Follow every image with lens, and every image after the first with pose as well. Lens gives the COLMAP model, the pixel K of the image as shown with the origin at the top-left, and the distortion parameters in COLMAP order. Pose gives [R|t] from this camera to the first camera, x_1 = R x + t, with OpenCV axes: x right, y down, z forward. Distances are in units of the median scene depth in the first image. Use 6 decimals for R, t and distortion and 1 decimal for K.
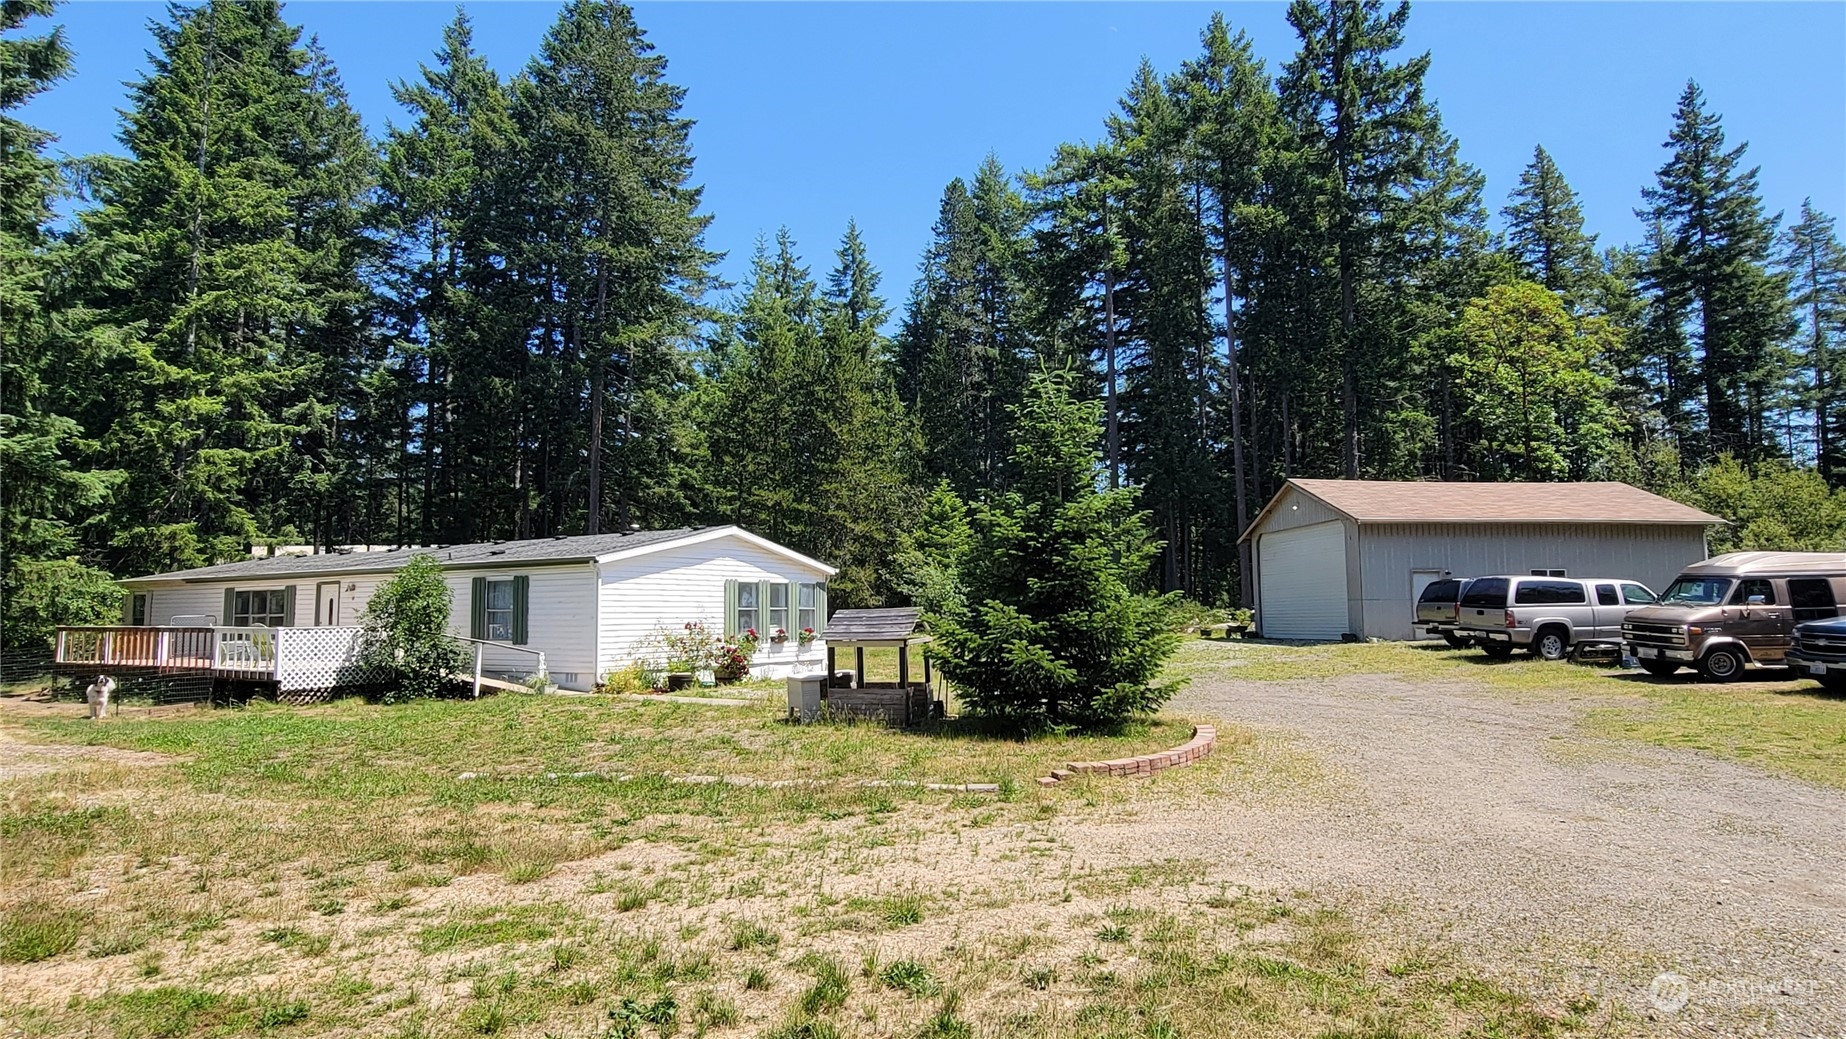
lens RADIAL K [[1047.4, 0, 923.0], [0, 1047.4, 519.5], [0, 0, 1]] dist [0.000634, -0.001688]
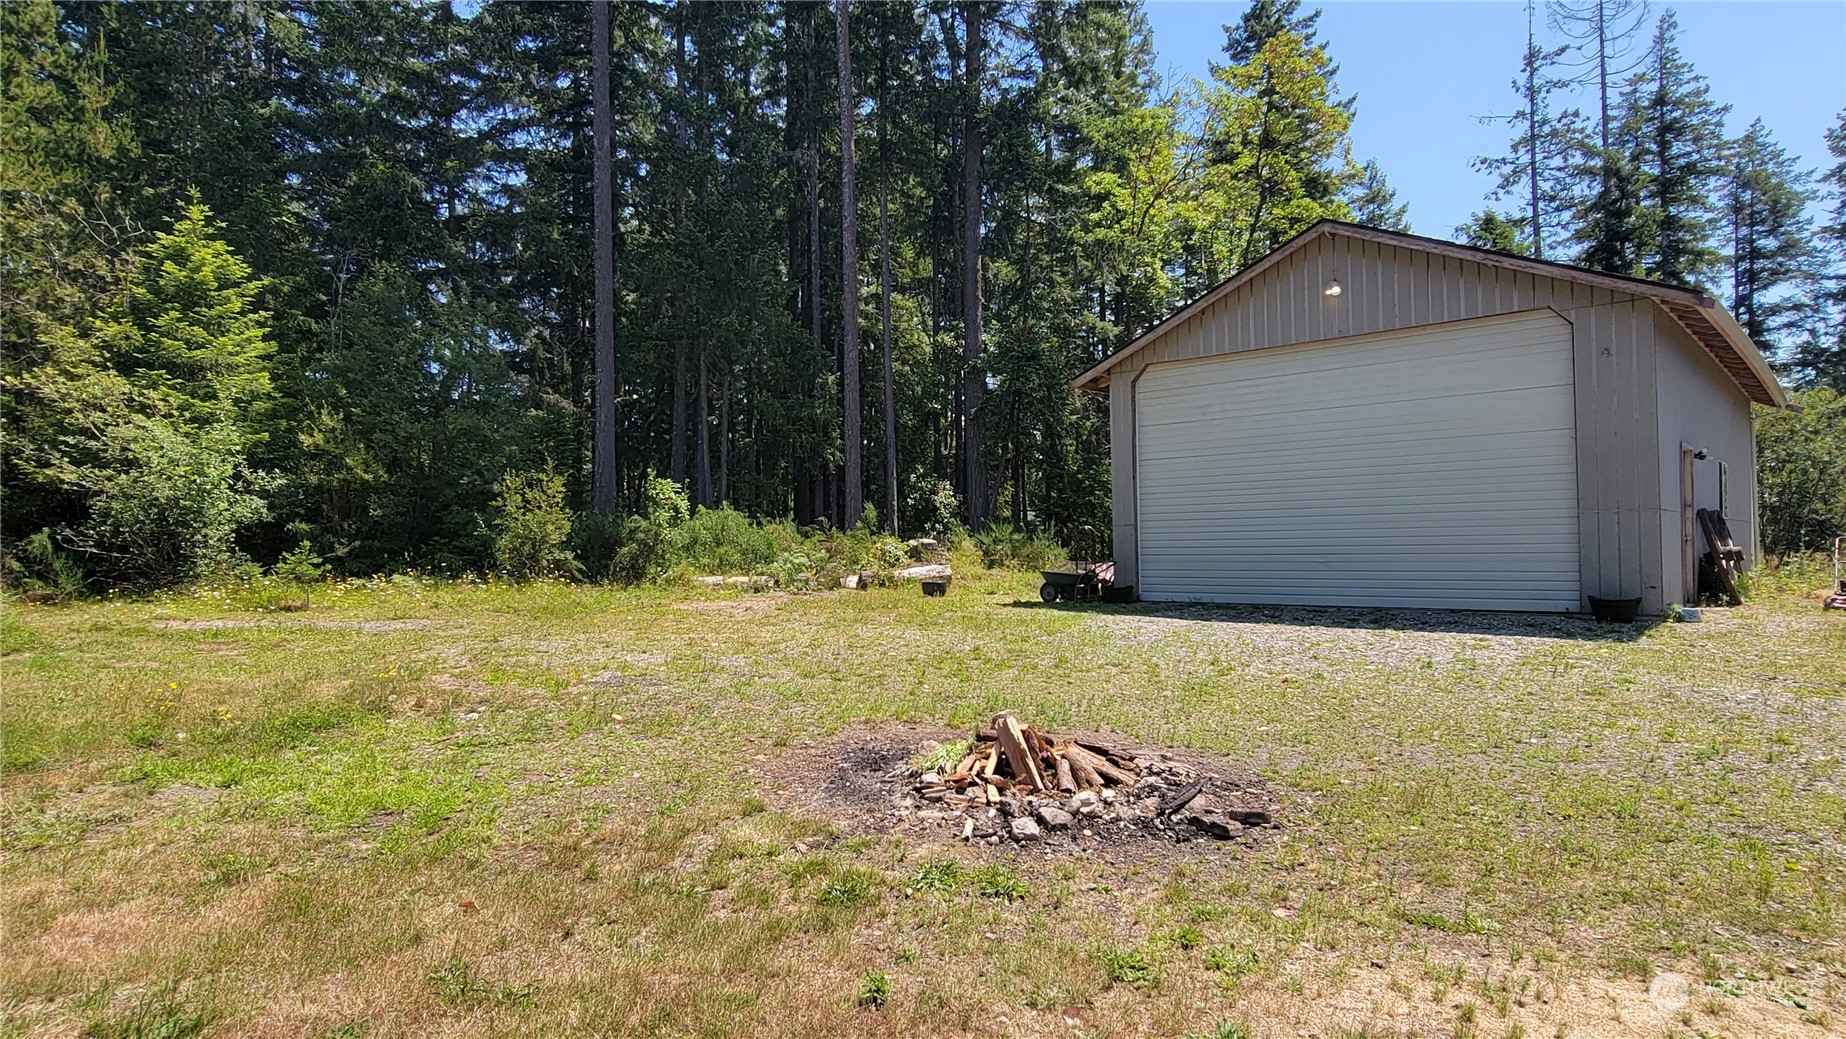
lens RADIAL K [[1047.4, 0, 923.0], [0, 1047.4, 519.5], [0, 0, 1]] dist [0.000634, -0.001688]
pose [[0.768046, 0.019025, 0.640112, -0.019998], [-0.061632, 0.997115, 0.044314, 0.046023], [-0.637422, -0.073487, 0.767002, 0.521867]]
